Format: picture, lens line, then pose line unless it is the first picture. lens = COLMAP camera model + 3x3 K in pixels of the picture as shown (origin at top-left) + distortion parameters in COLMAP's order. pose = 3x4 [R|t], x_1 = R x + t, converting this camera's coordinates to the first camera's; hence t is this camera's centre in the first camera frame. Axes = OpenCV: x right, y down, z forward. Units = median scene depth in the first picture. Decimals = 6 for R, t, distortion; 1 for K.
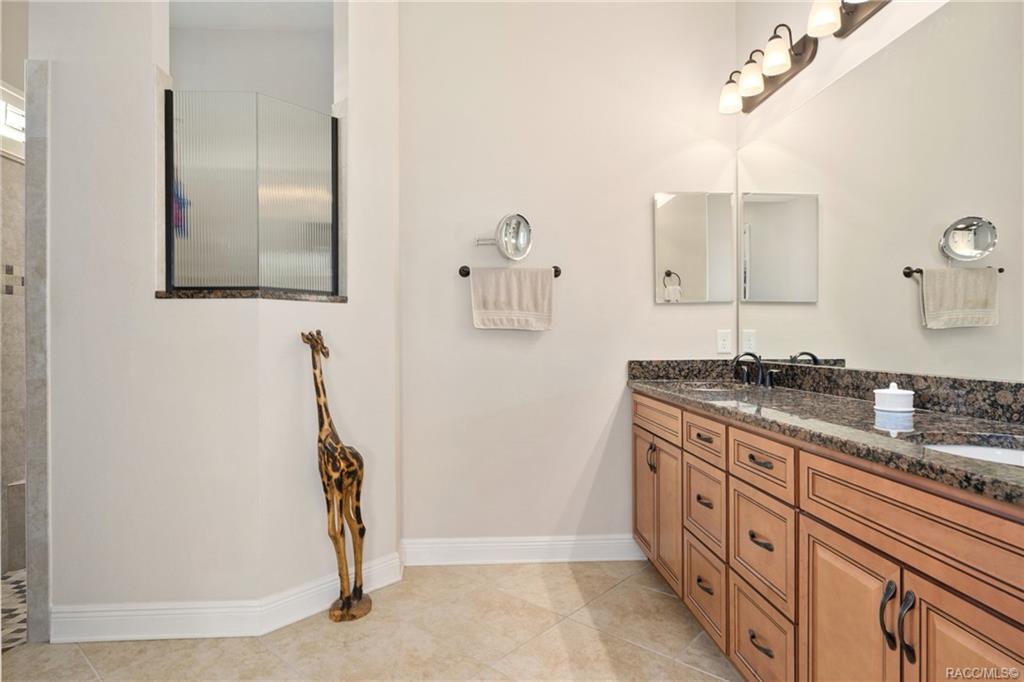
lens RADIAL K [[585.6, 0, 510.9], [0, 585.6, 337.1], [0, 0, 1]] dist [-0.001532, -0.000837]
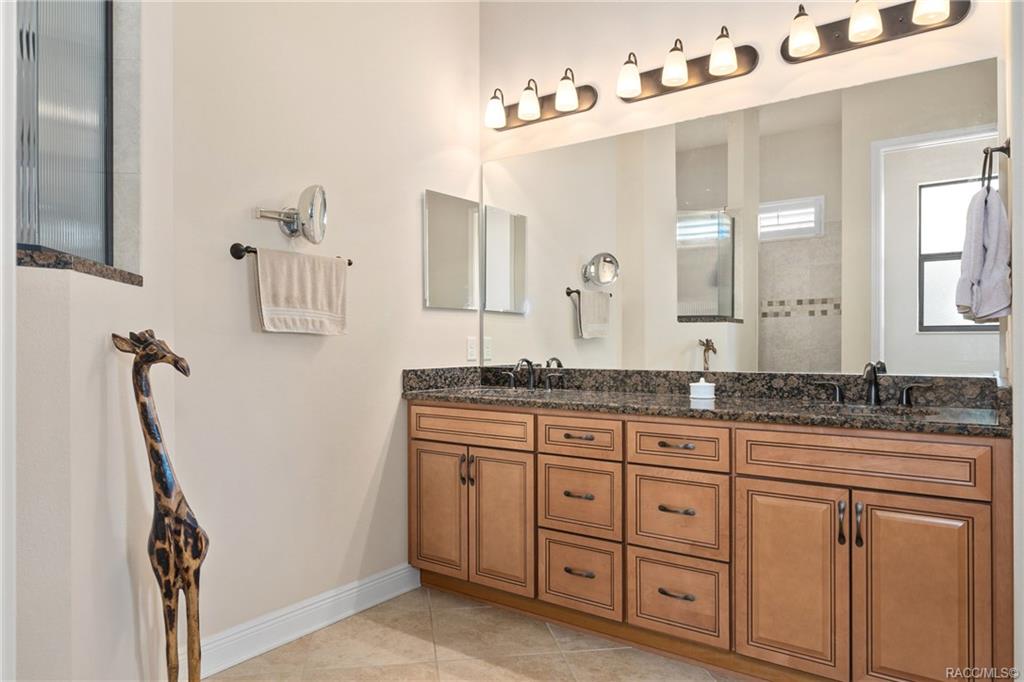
lens RADIAL K [[668.9, 0, 517.4], [0, 668.9, 341.0], [0, 0, 1]] dist [-0.002529, 0.000746]
pose [[0.617480, 0.007802, 0.786548, -0.620888], [-0.002310, 0.999964, -0.008106, 0.004337], [-0.786584, 0.003188, 0.617476, 0.280390]]
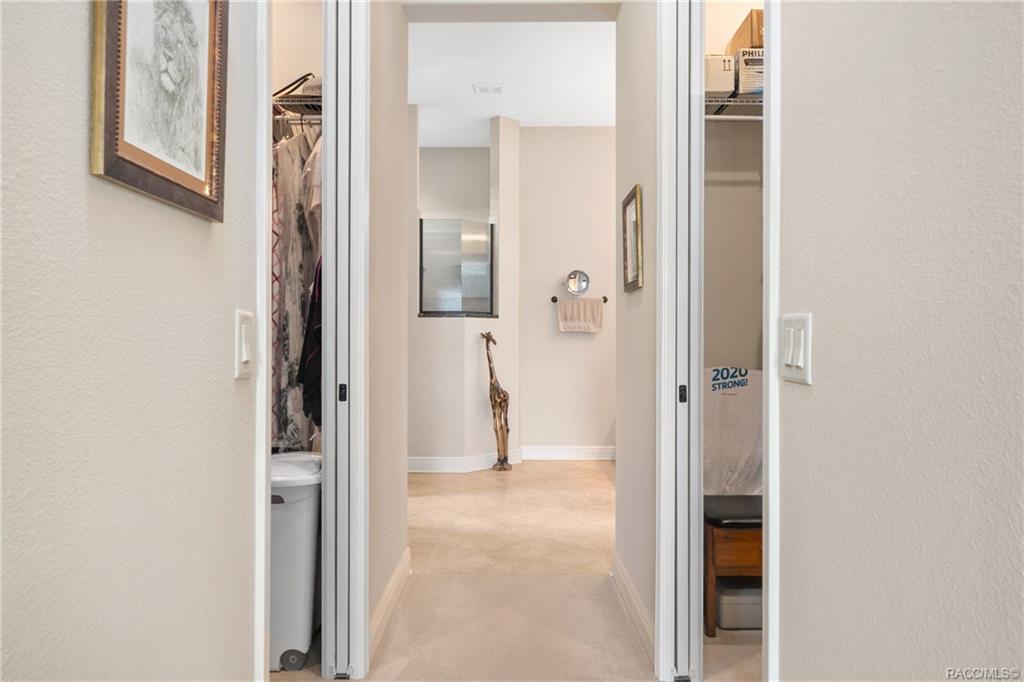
lens RADIAL K [[732.6, 0, 509.8], [0, 732.6, 340.0], [0, 0, 1]] dist [0.004363, 0.000498]
pose [[0.997946, 0.004097, -0.063935, -0.086486], [-0.004056, 0.999991, 0.000776, 0.014343], [0.063938, -0.000515, 0.997954, -1.581642]]
